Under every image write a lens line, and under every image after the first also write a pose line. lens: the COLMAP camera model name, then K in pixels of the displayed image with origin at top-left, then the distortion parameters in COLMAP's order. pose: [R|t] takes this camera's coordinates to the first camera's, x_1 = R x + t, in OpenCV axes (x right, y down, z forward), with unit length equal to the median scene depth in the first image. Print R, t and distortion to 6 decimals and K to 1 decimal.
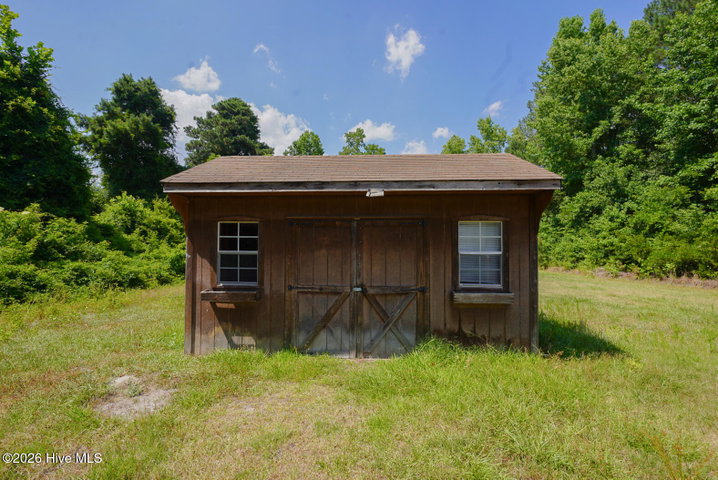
lens RADIAL K [[348.0, 0, 356.1], [0, 348.0, 239.2], [0, 0, 1]] dist [-0.001427, 0.001726]
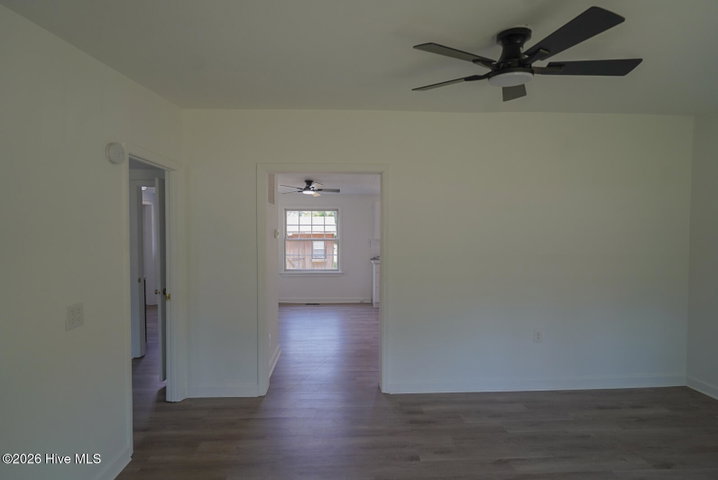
lens RADIAL K [[348.0, 0, 356.1], [0, 348.0, 239.2], [0, 0, 1]] dist [-0.001427, 0.001726]
pose [[0.986129, -0.008387, 0.165771, 0.024868], [-0.001681, 0.998167, 0.060502, -0.059669], [-0.165974, -0.059941, 0.984307, -0.567487]]
